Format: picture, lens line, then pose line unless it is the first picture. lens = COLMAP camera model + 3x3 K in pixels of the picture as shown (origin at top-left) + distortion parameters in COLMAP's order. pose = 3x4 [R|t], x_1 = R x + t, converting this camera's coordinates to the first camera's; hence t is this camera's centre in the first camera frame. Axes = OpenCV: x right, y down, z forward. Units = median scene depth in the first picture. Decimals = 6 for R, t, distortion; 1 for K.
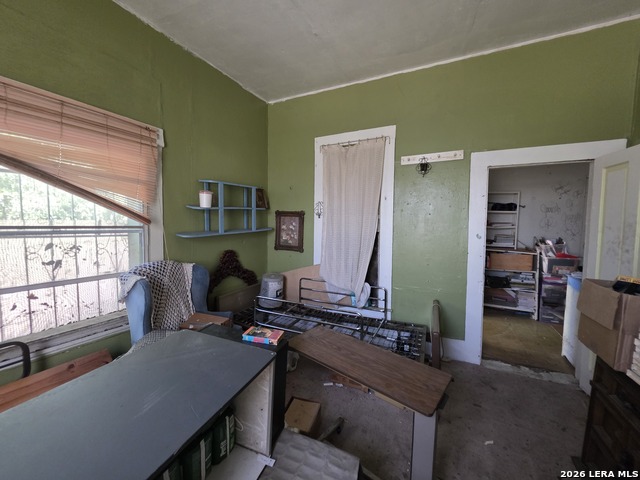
lens RADIAL K [[258.9, 0, 319.9], [0, 258.9, 239.8], [0, 0, 1]] dist [0.004604, 0.000004]
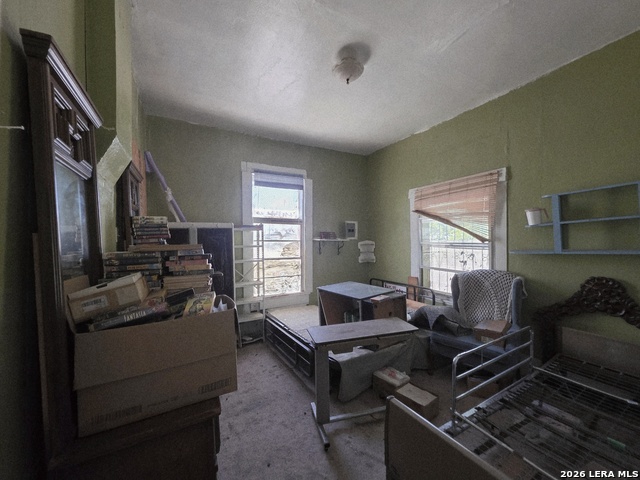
lens RADIAL K [[258.9, 0, 322.1], [0, 258.9, 240.3], [0, 0, 1]] dist [0.004604, 0.000004]
pose [[-0.591635, -0.003135, -0.806200, 1.094298], [-0.050343, 0.998185, 0.033063, -0.076900], [0.804633, 0.060148, -0.590718, 1.214263]]
